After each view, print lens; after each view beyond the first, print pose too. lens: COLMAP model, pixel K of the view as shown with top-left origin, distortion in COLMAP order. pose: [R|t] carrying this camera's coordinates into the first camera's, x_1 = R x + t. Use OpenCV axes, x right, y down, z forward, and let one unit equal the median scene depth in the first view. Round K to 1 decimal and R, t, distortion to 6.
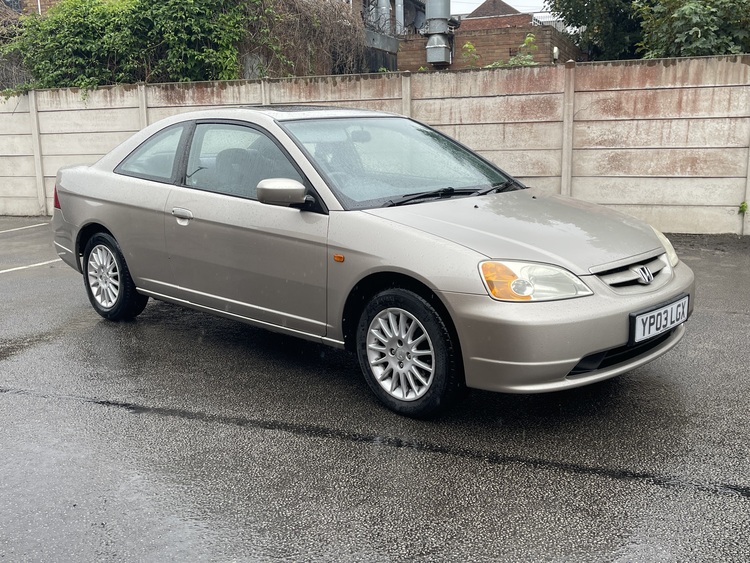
lens RADIAL K [[793.8, 0, 375.0], [0, 793.8, 281.5], [0, 0, 1]] dist [0.029873, 0.005391]
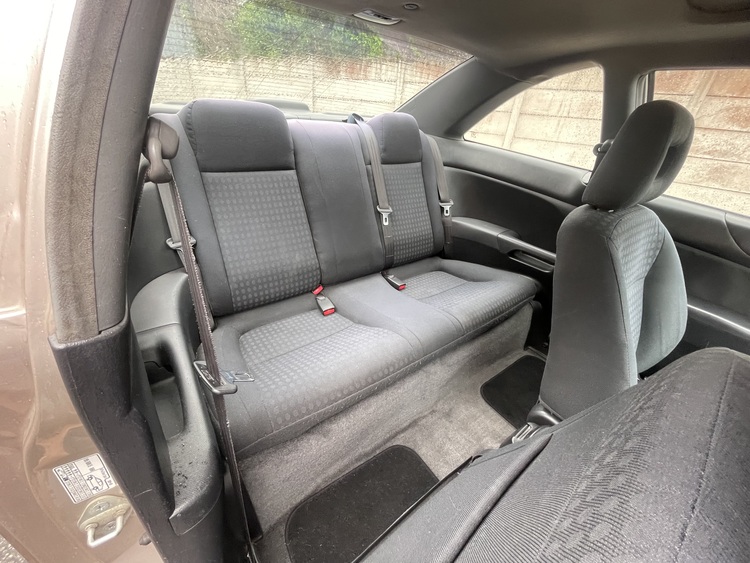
lens RADIAL K [[303.9, 0, 375.0], [0, 303.9, 281.5], [0, 0, 1]] dist [-0.002382, -0.000403]
pose [[0.980969, 0.171373, -0.091273, -0.087840], [-0.135095, 0.940062, 0.313103, -0.077676], [0.139460, -0.294814, 0.945323, 0.500429]]
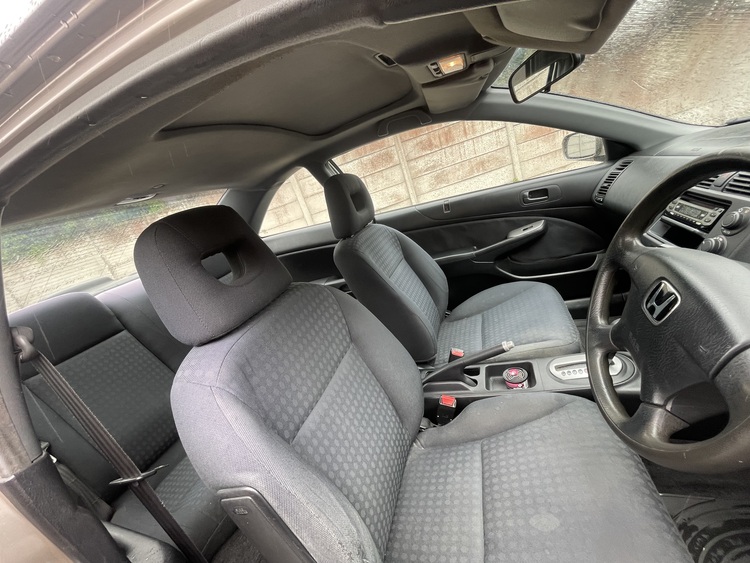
lens RADIAL K [[303.9, 0, 375.0], [0, 303.9, 281.5], [0, 0, 1]] dist [-0.002382, -0.000403]
pose [[0.872684, -0.382034, 0.304095, -0.074579], [0.367472, 0.923952, 0.106197, -0.070065], [-0.321540, 0.019070, 0.946704, 0.461333]]
